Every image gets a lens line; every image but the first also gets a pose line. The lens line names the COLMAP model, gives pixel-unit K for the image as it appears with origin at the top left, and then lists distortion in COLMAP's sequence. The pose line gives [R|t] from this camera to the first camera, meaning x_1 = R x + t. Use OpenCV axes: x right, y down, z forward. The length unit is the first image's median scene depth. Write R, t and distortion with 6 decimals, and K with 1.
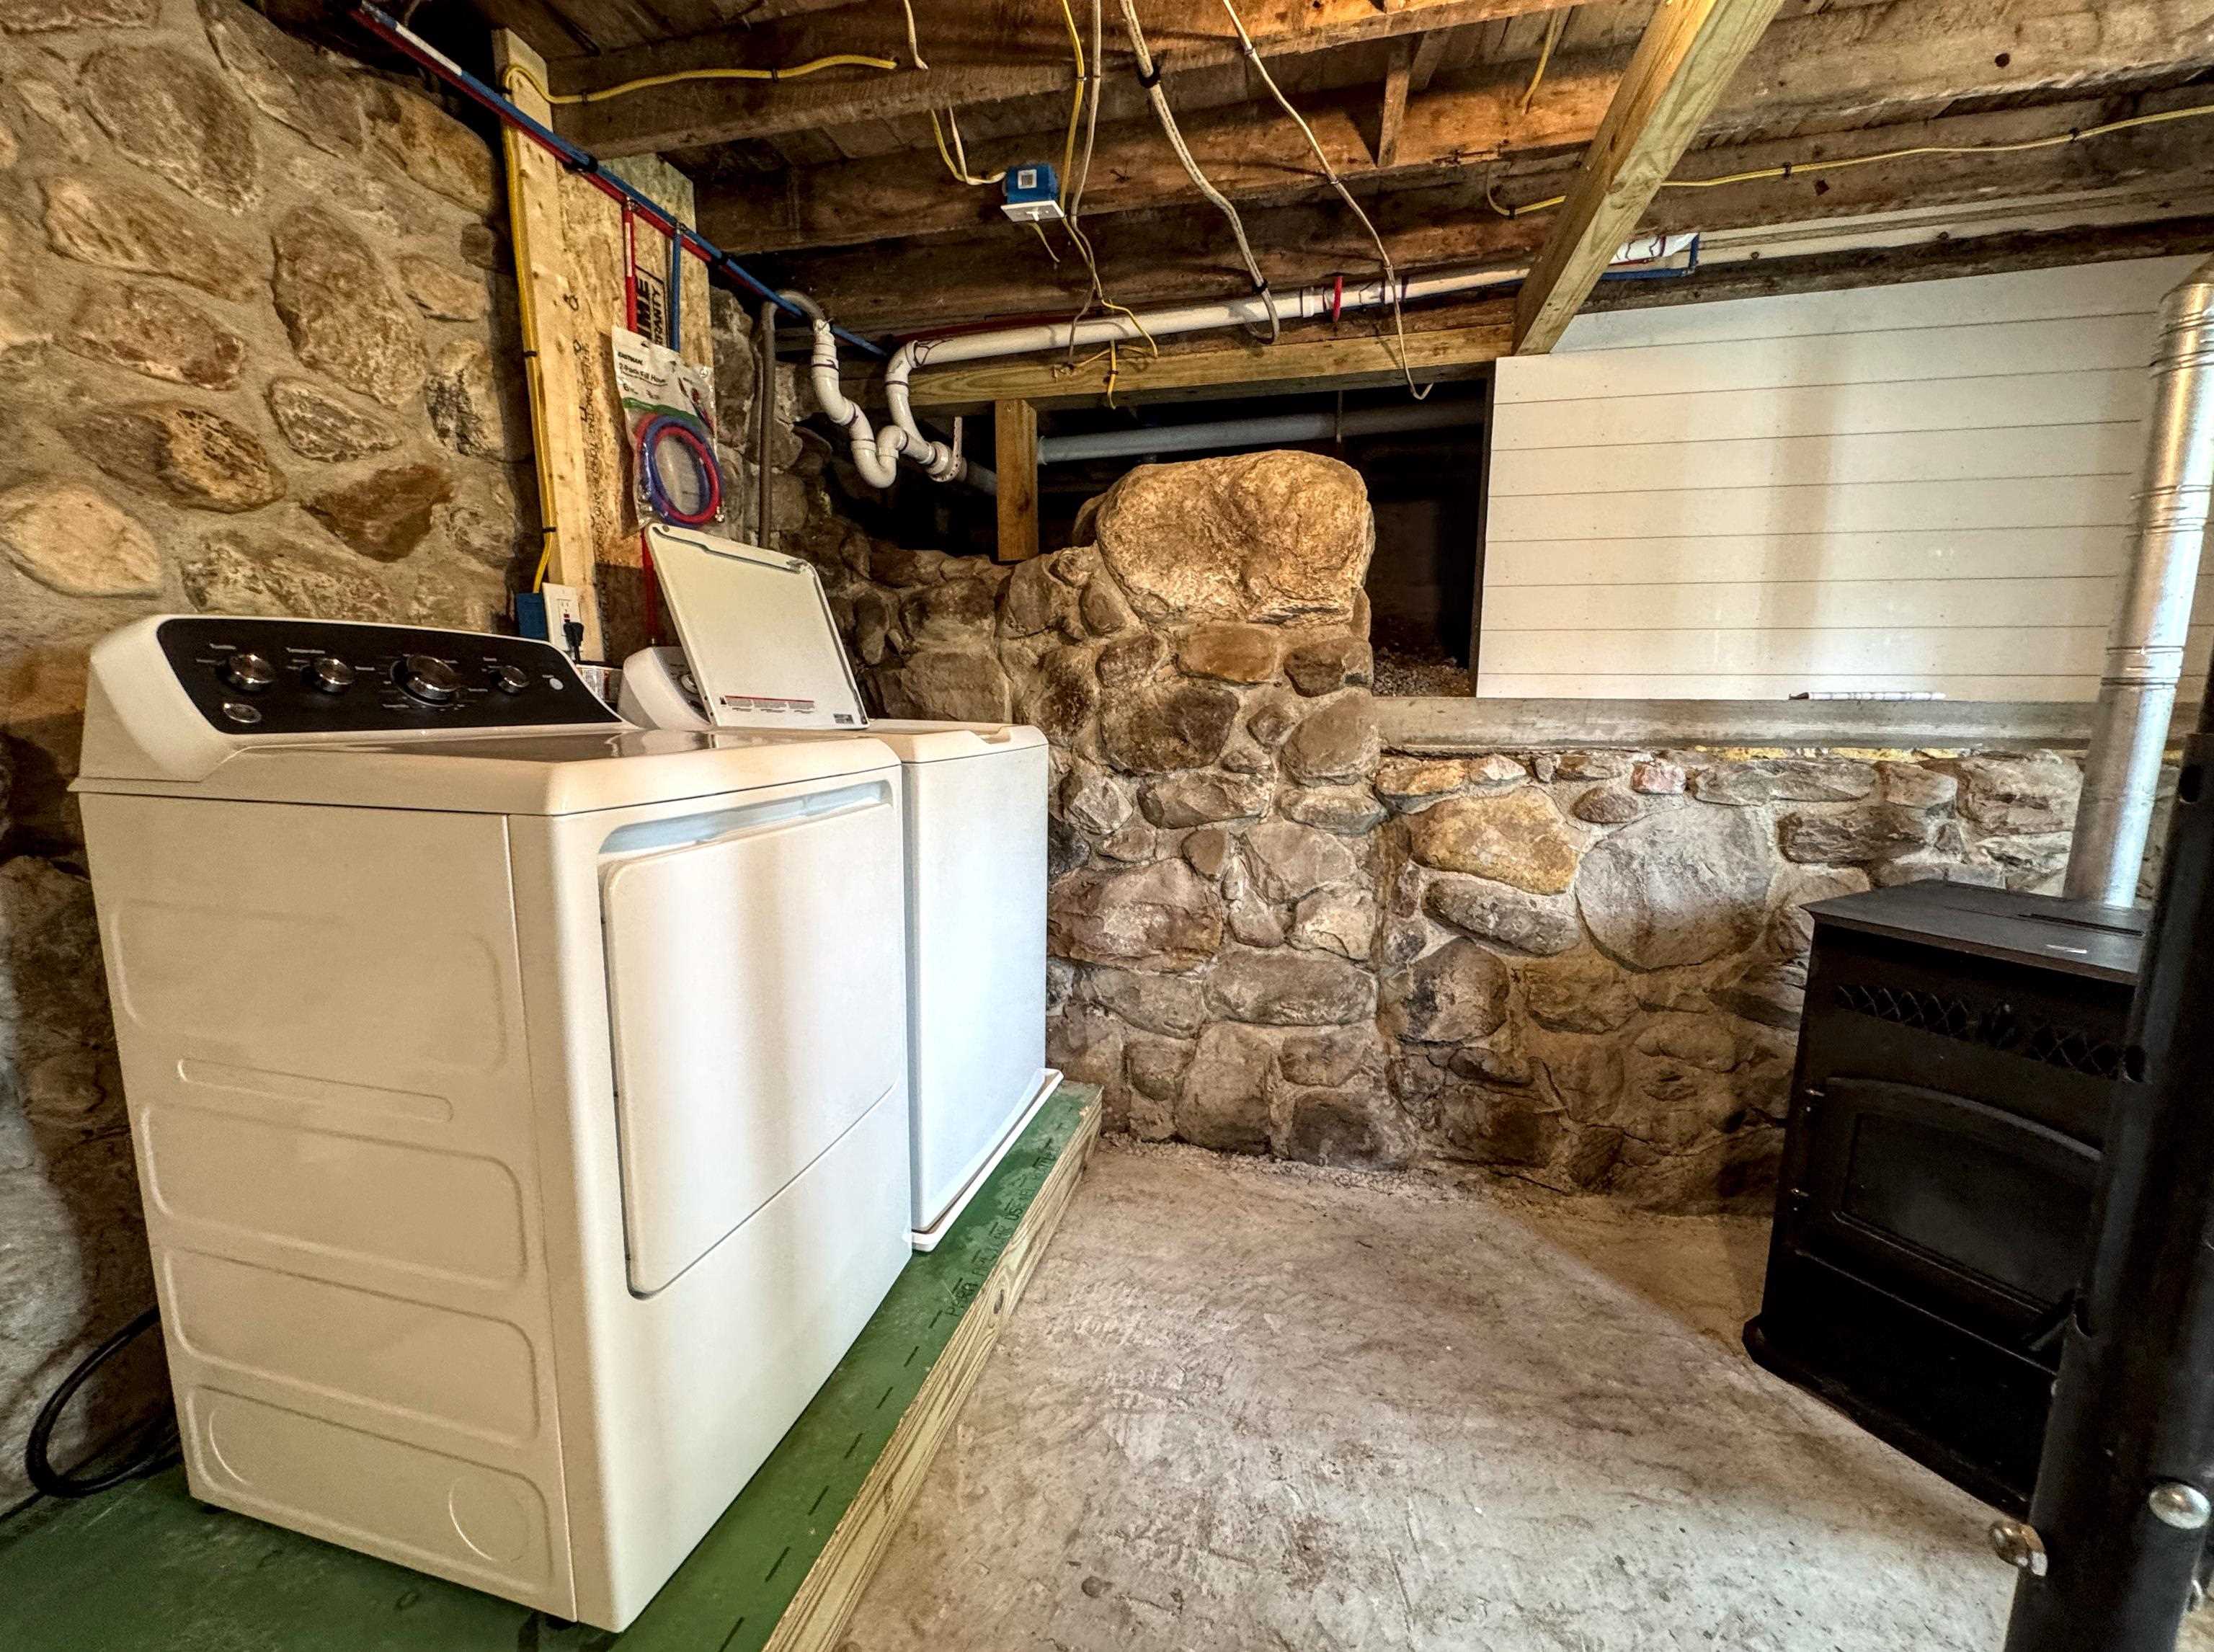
lens RADIAL K [[891.4, 0, 1094.1], [0, 891.4, 826.9], [0, 0, 1]] dist [-0.002151, -0.000126]
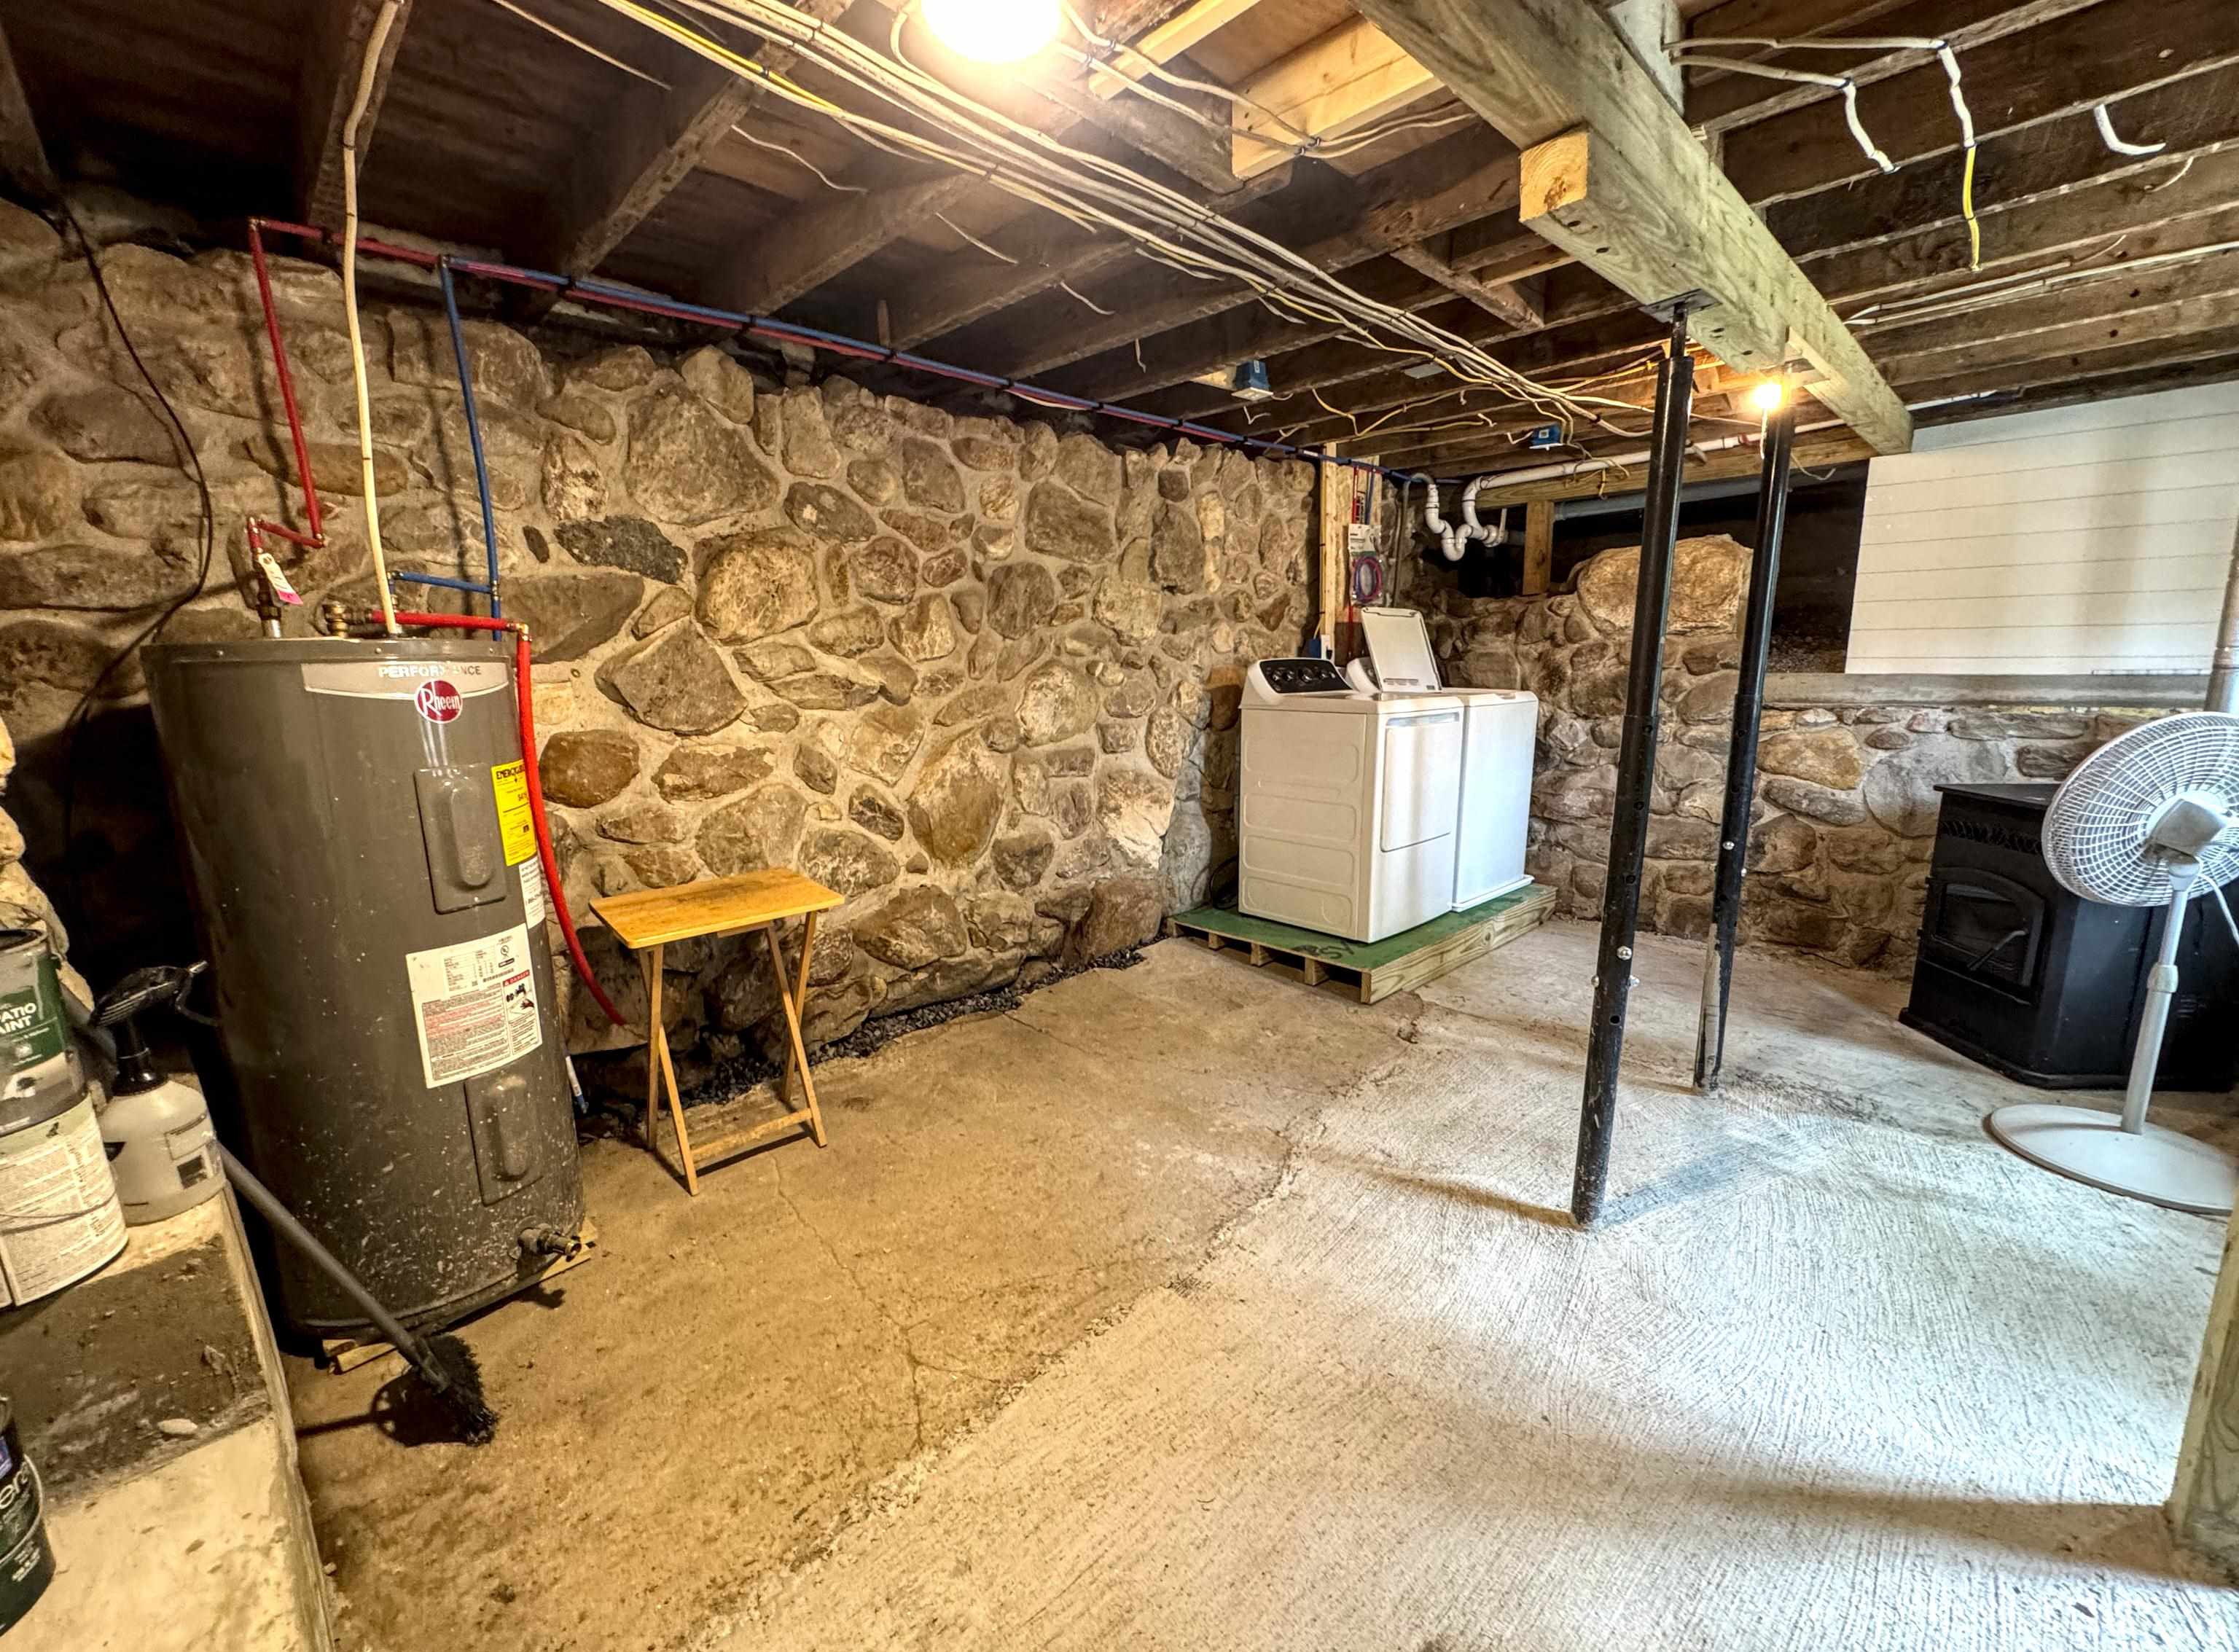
lens RADIAL K [[915.6, 0, 1120.2], [0, 915.6, 831.2], [0, 0, 1]] dist [-0.000722, -0.000079]
pose [[0.861418, 0.078397, -0.501810, 0.189626], [-0.057664, 0.996723, 0.056729, 0.131507], [0.504613, -0.019931, 0.863115, -1.201518]]
